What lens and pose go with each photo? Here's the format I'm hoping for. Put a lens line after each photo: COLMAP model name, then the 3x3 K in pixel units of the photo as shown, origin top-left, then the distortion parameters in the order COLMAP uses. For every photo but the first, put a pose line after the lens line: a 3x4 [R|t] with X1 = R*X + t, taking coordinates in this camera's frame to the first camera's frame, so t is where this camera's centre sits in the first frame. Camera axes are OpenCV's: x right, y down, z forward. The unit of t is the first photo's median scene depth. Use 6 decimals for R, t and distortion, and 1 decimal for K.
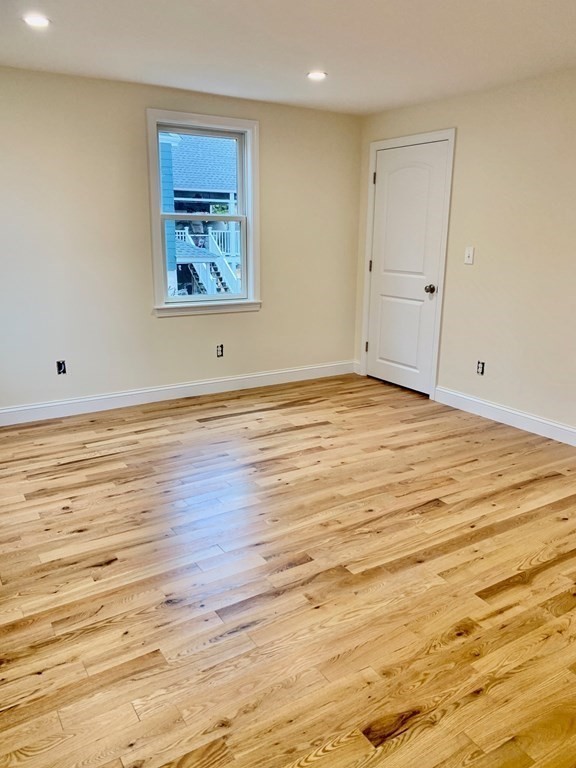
lens RADIAL K [[593.7, 0, 288.0], [0, 593.7, 384.0], [0, 0, 1]] dist [0.002929, -0.003198]
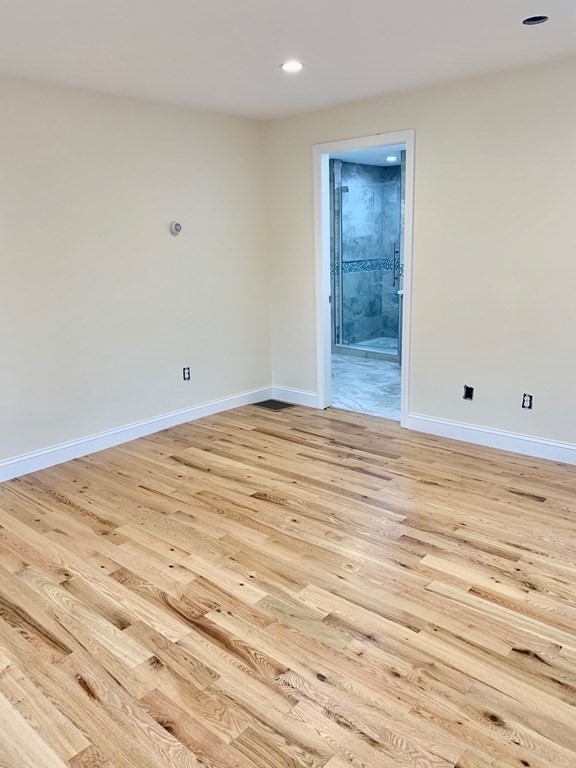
lens RADIAL K [[593.7, 0, 288.0], [0, 593.7, 384.0], [0, 0, 1]] dist [0.002929, -0.003198]
pose [[-0.276746, -0.237043, 0.931248, -0.748036], [0.272981, 0.909779, 0.312702, -0.319501], [-0.921354, 0.340752, -0.187069, 1.124101]]
